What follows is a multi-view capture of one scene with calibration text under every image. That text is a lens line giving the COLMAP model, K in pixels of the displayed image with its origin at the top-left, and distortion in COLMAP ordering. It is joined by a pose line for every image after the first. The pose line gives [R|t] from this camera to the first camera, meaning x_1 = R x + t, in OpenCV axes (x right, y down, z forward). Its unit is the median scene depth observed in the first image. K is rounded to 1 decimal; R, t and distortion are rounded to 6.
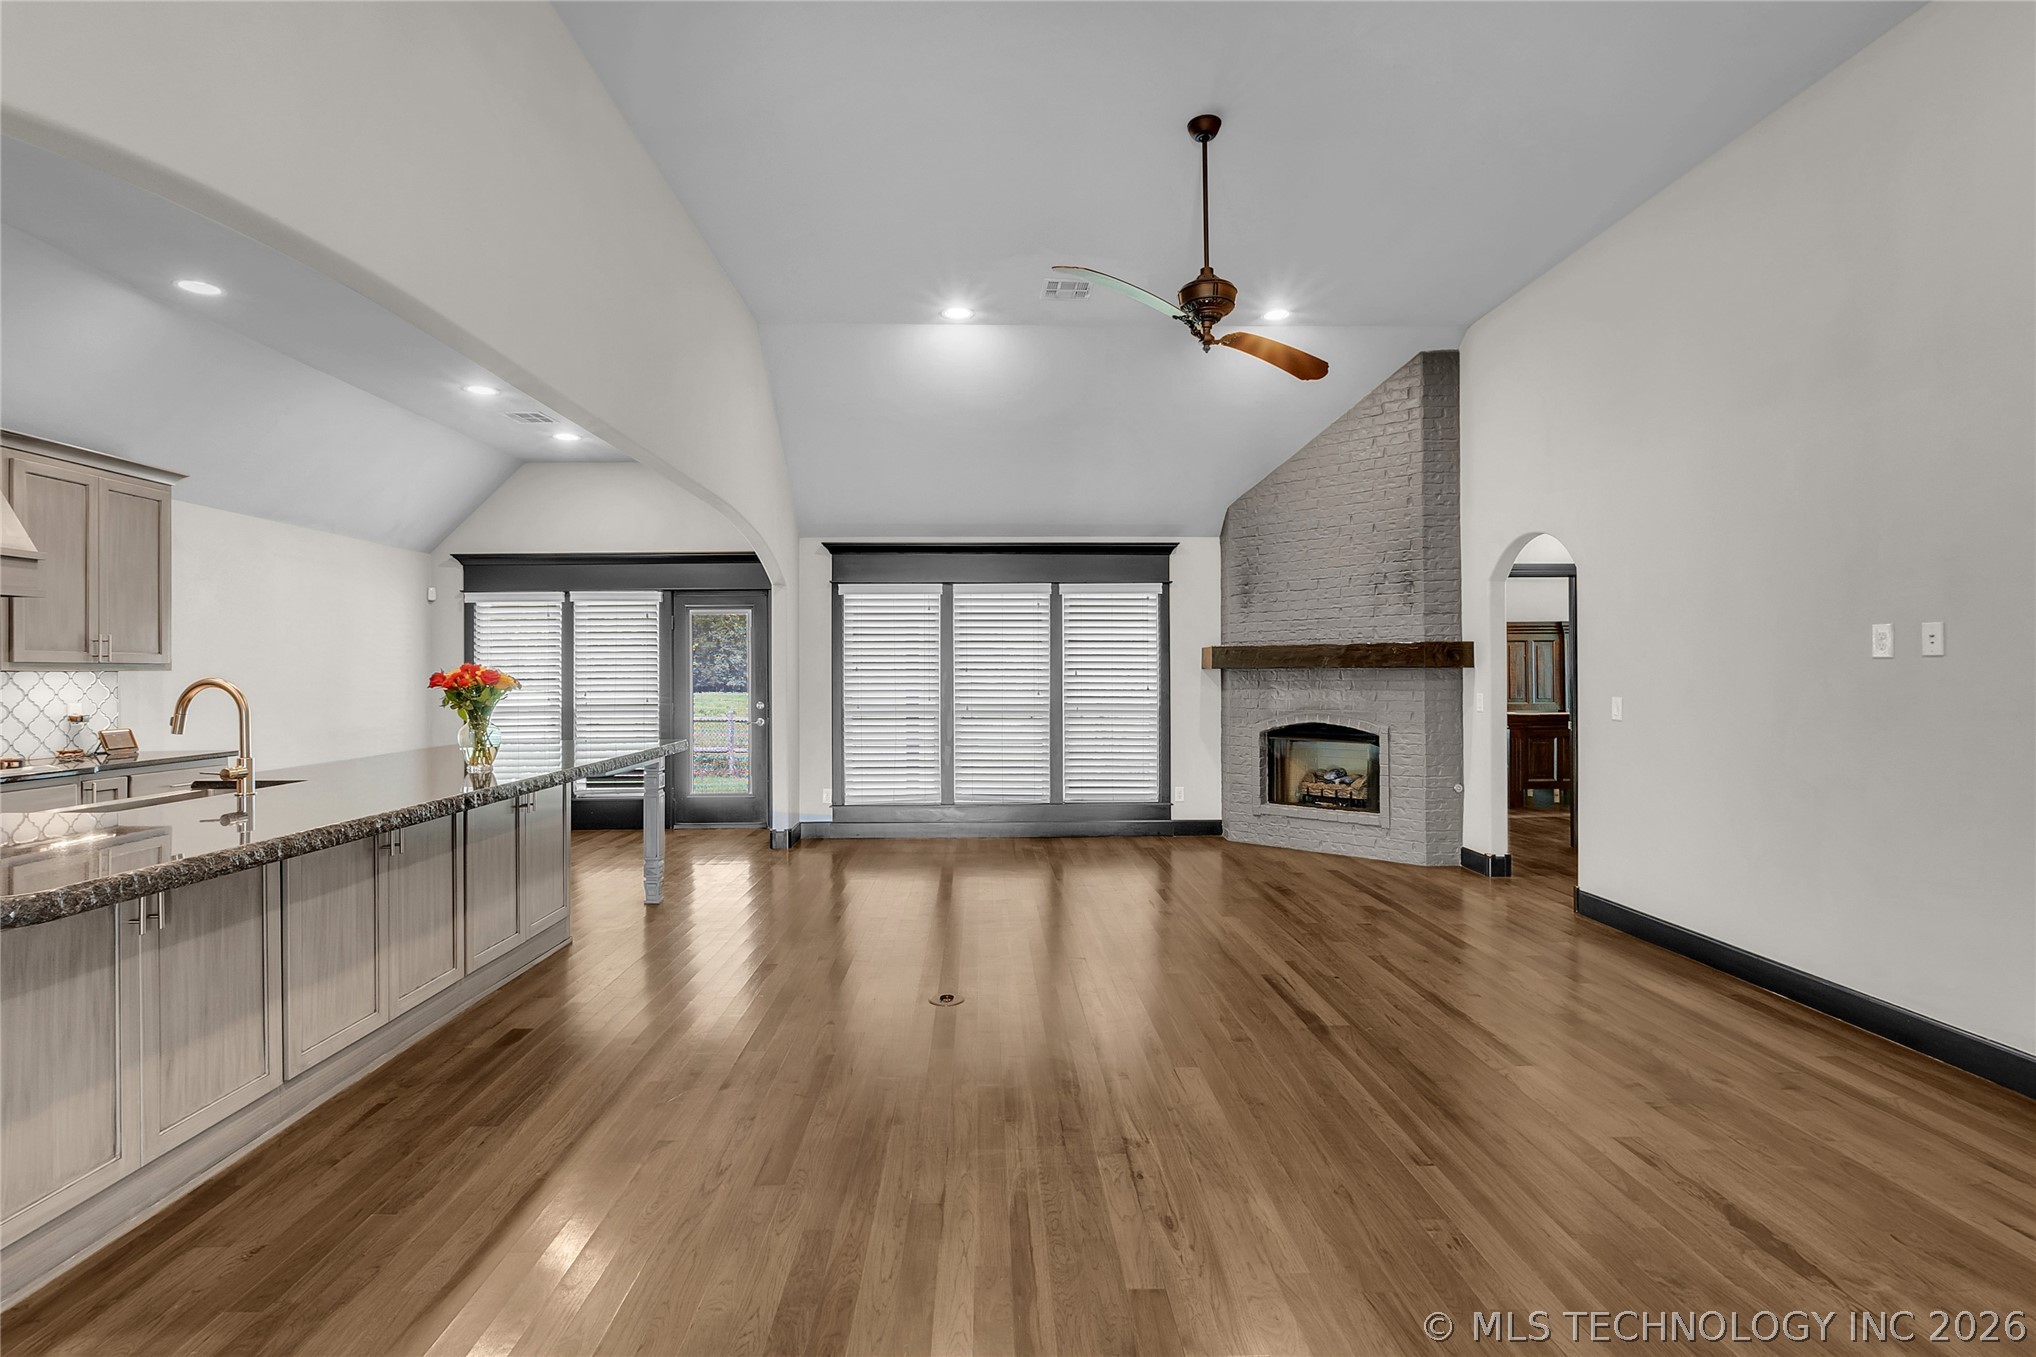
lens RADIAL K [[995.3, 0, 1070.6], [0, 995.3, 671.0], [0, 0, 1]] dist [-0.017679, 0.000680]
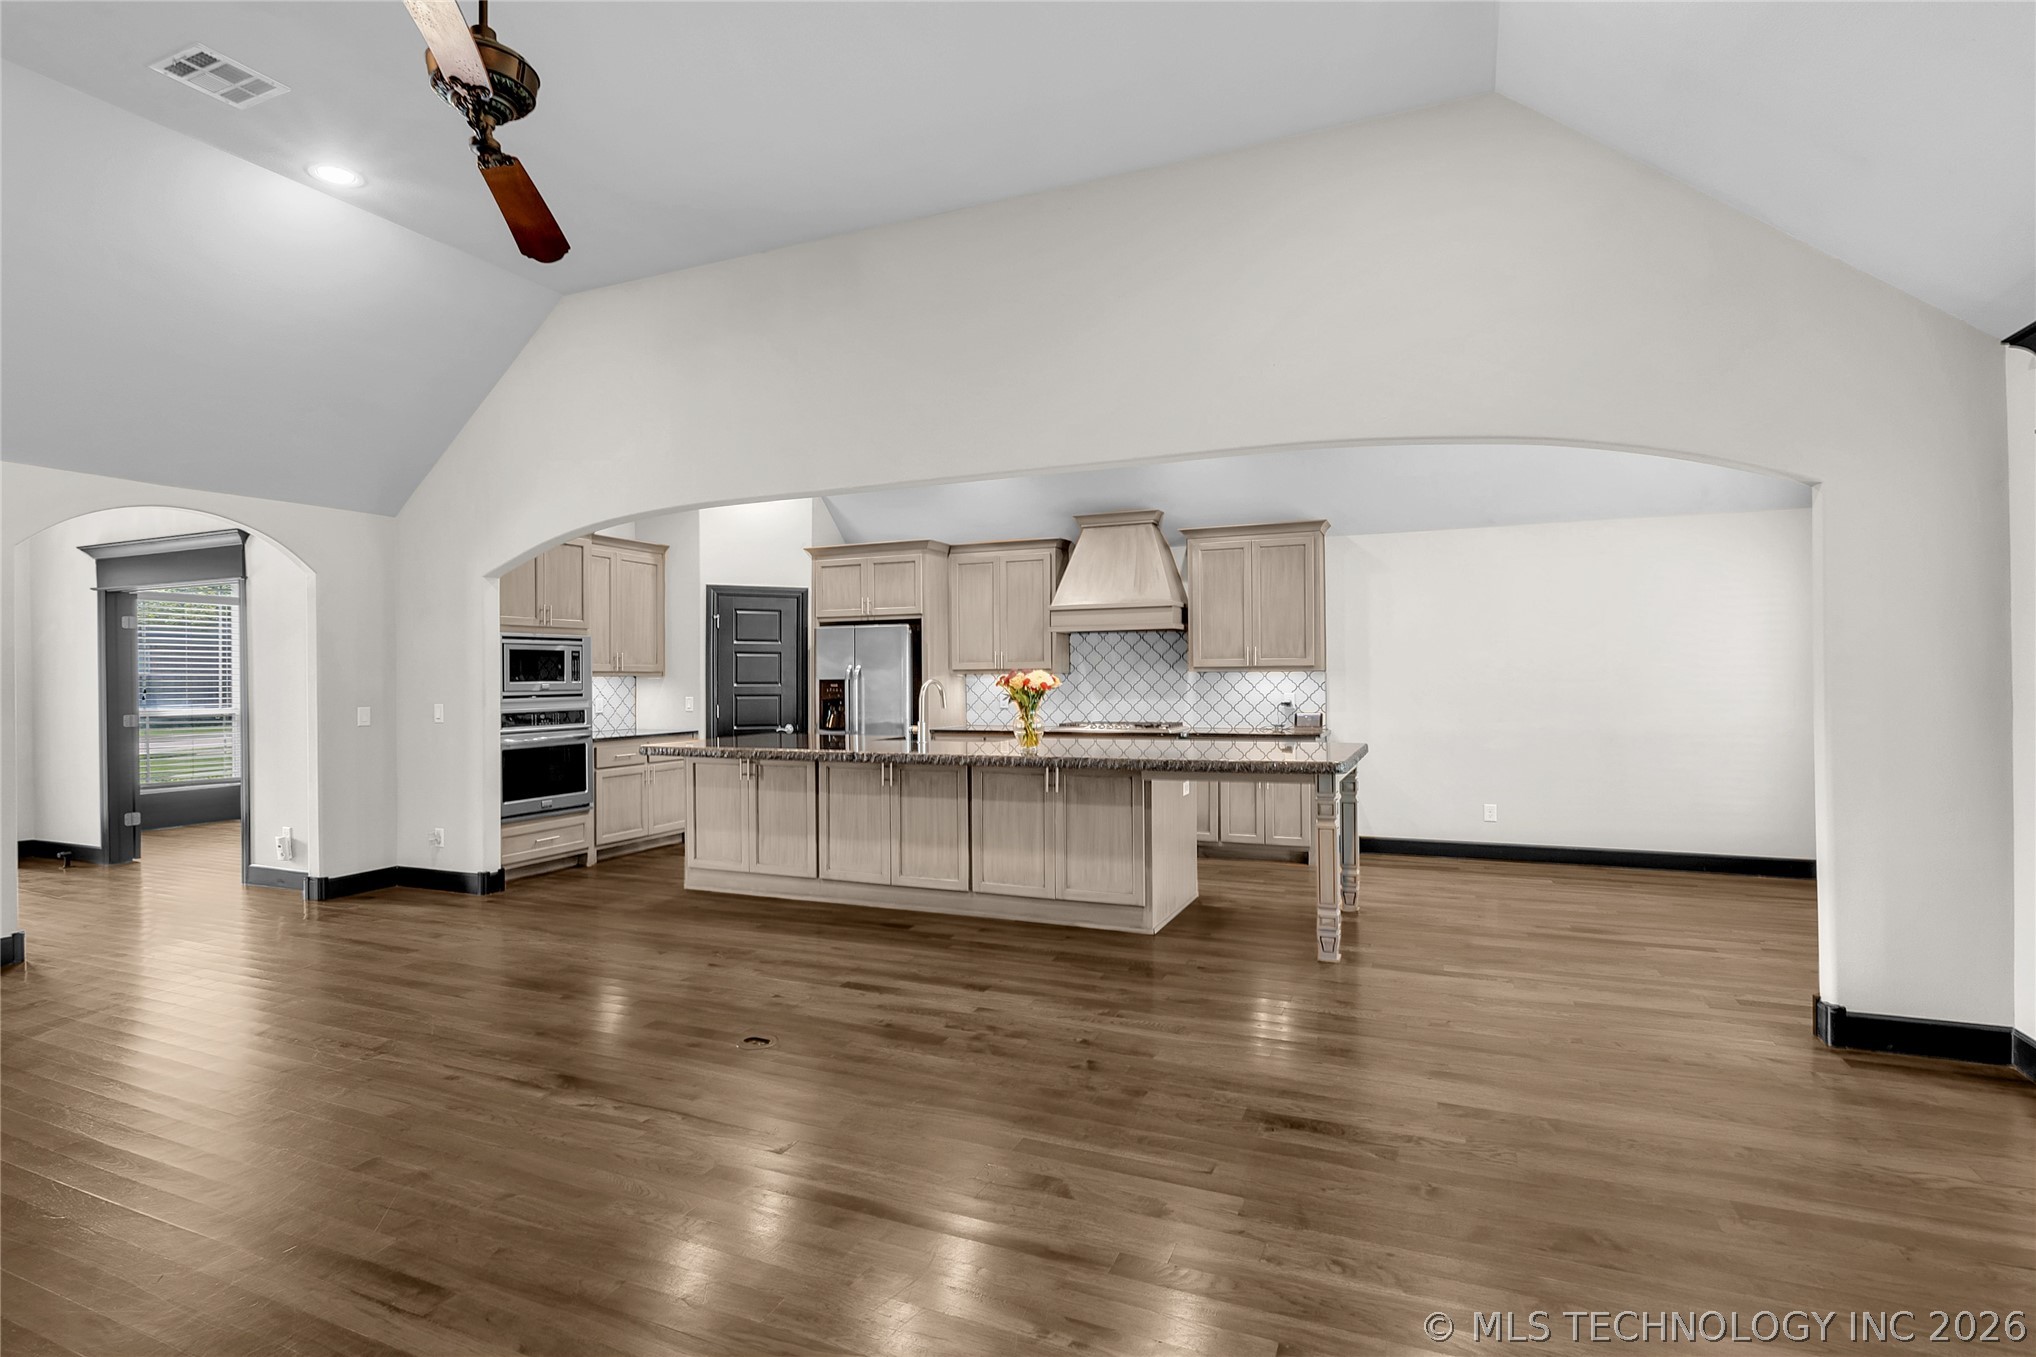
lens RADIAL K [[947.6, 0, 972.4], [0, 947.6, 674.7], [0, 0, 1]] dist [-0.013601, -0.000132]
pose [[-0.517822, 0.006441, -0.855464, 0.290004], [0.012534, 0.999921, -0.000058, 0.000094], [0.855396, -0.010753, -0.517862, 0.940150]]
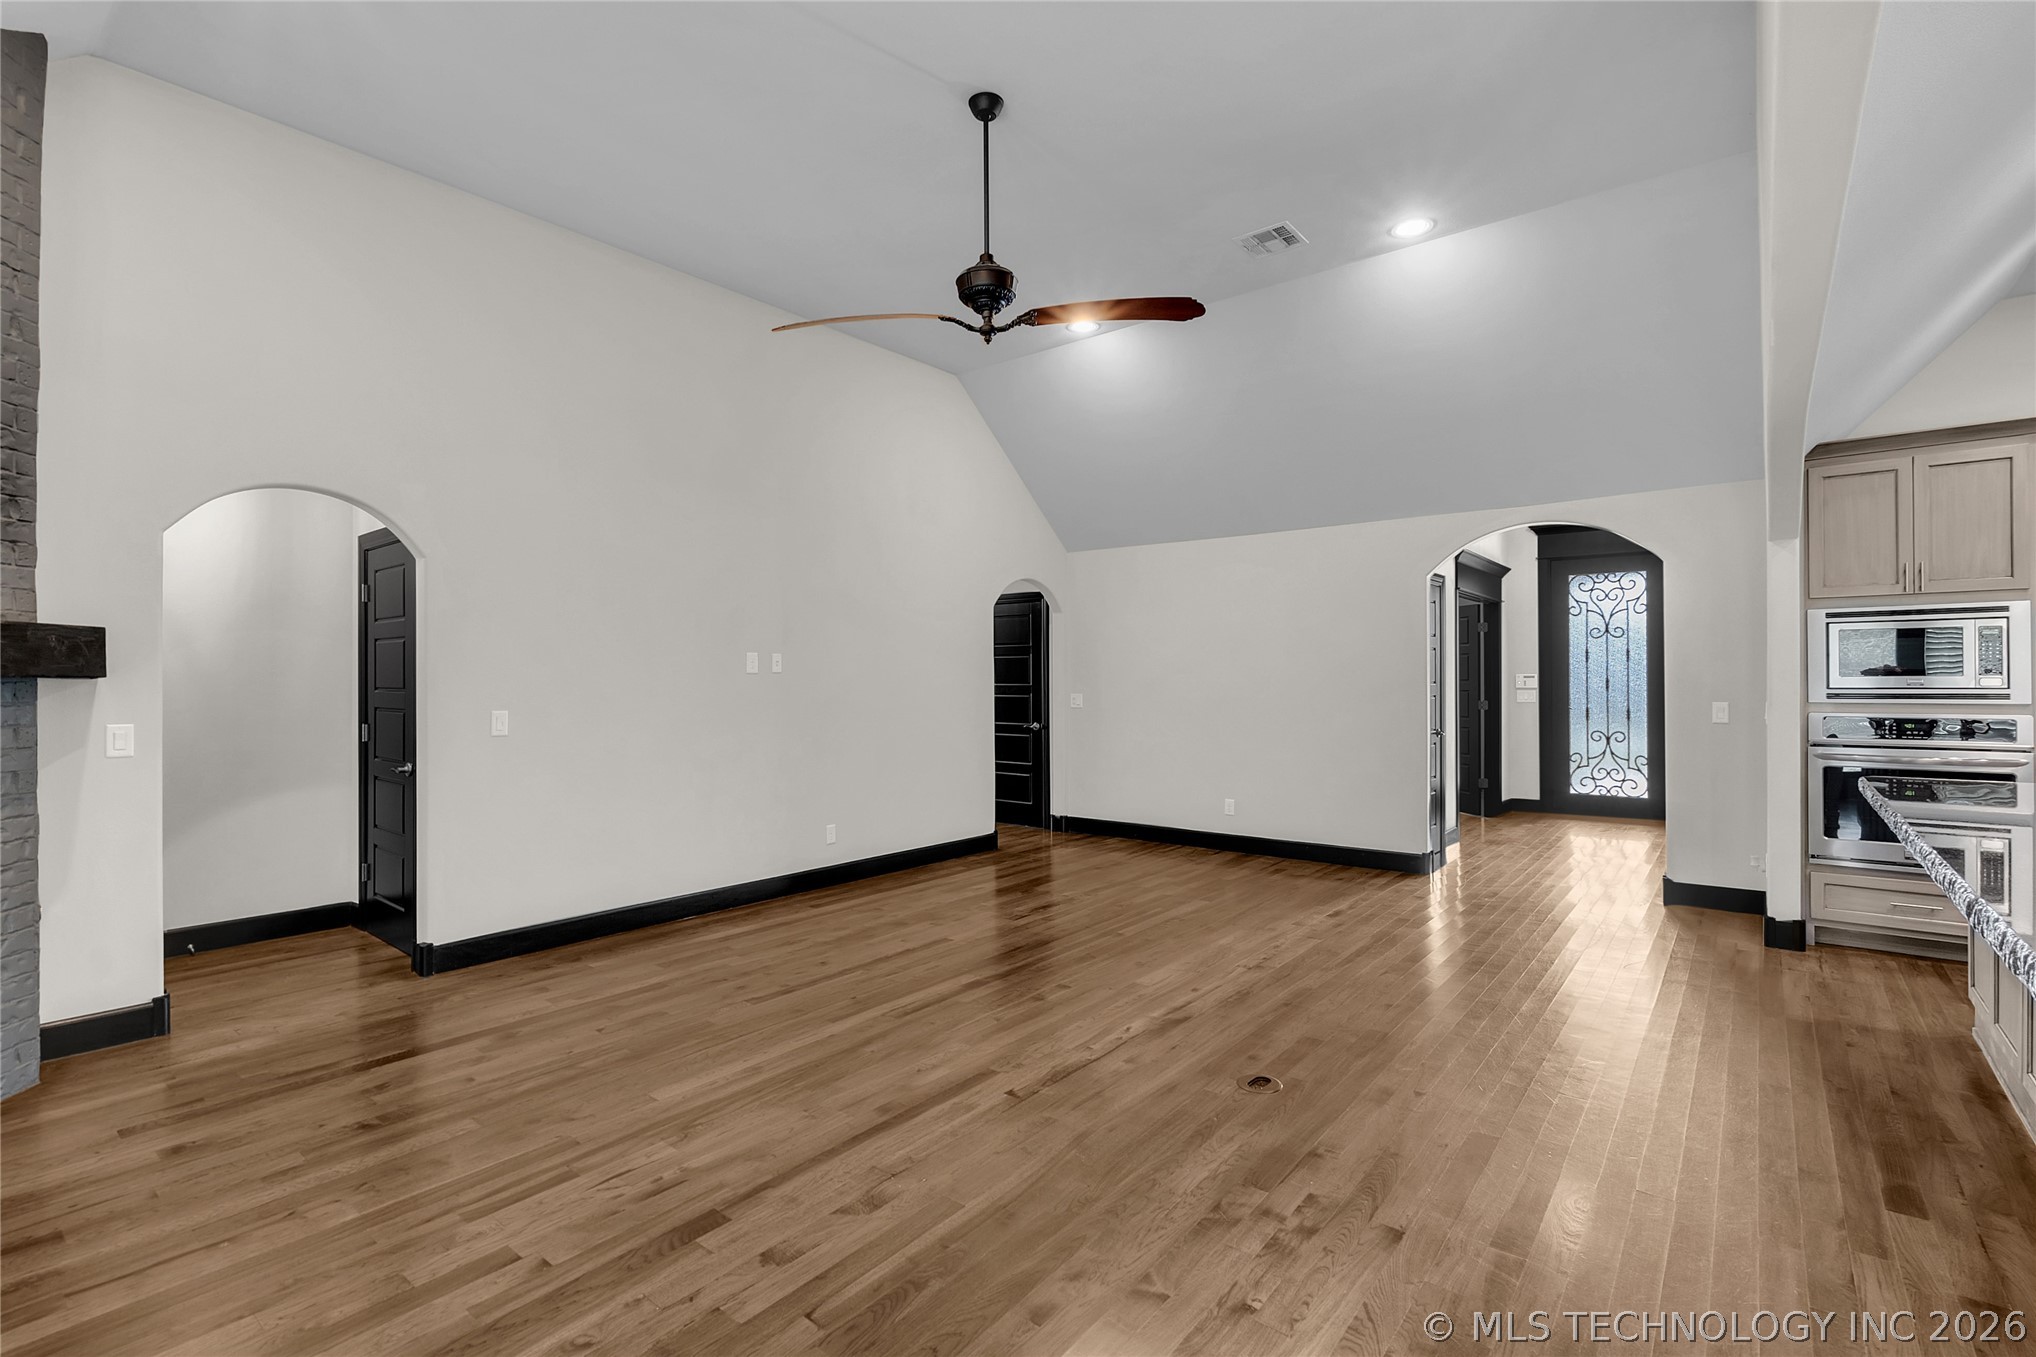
lens RADIAL K [[904.8, 0, 989.6], [0, 904.8, 672.7], [0, 0, 1]] dist [-0.011168, 0.000216]
pose [[-0.713388, 0.010441, 0.700691, -0.281685], [0.007139, 0.999945, -0.007632, 0.000402], [-0.700732, -0.000442, -0.713424, 0.975747]]
